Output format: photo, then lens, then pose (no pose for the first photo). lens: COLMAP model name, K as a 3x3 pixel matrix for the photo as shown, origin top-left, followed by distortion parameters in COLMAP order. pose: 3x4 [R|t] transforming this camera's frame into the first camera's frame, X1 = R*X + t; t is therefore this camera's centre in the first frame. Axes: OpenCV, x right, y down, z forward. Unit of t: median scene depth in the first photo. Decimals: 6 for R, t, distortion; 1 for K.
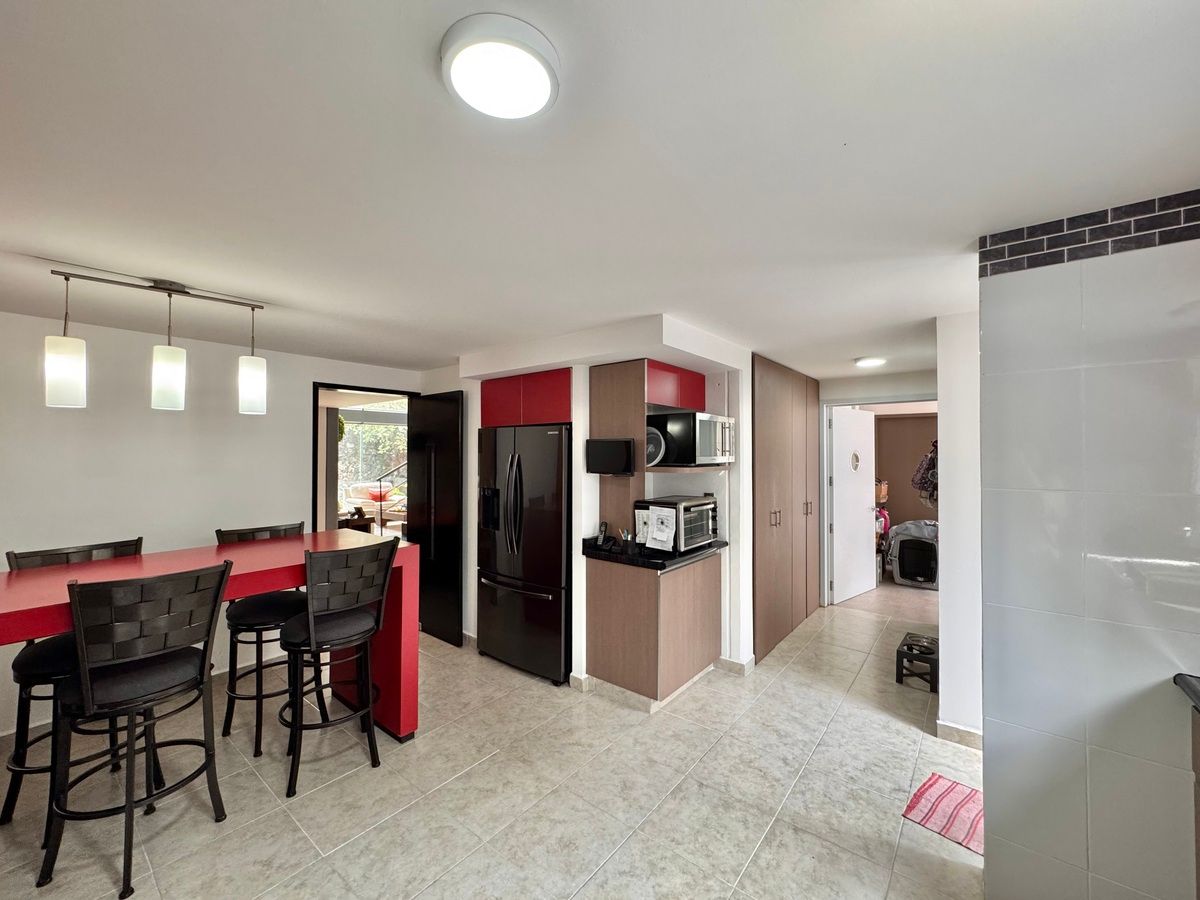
lens RADIAL K [[481.0, 0, 599.4], [0, 481.0, 451.2], [0, 0, 1]] dist [-0.004429, 0.000789]
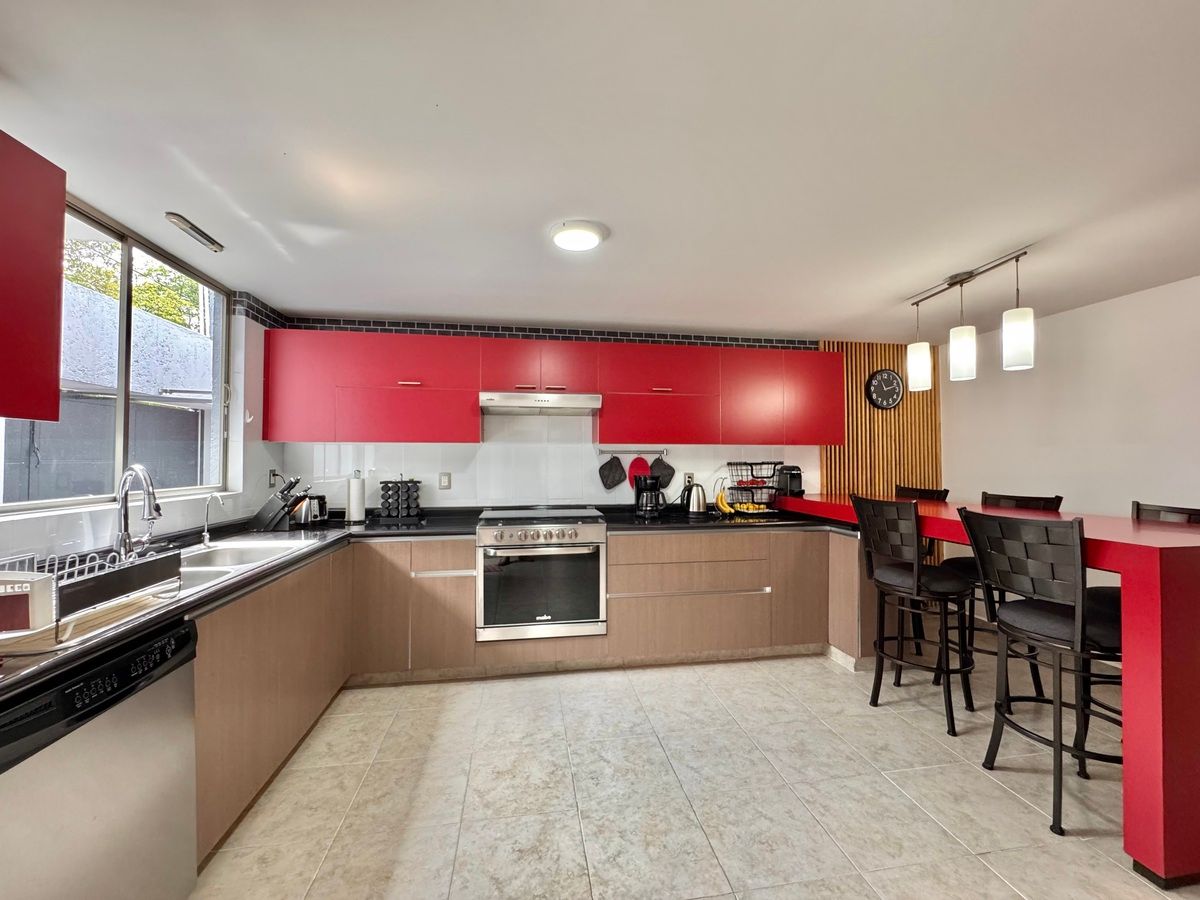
lens RADIAL K [[481.0, 0, 599.9], [0, 481.0, 450.0], [0, 0, 1]] dist [-0.004429, 0.000789]
pose [[-0.671574, -0.014041, -0.740805, 0.609323], [0.006798, 0.999662, -0.025111, 0.115170], [0.740907, -0.021900, -0.671251, 1.136677]]
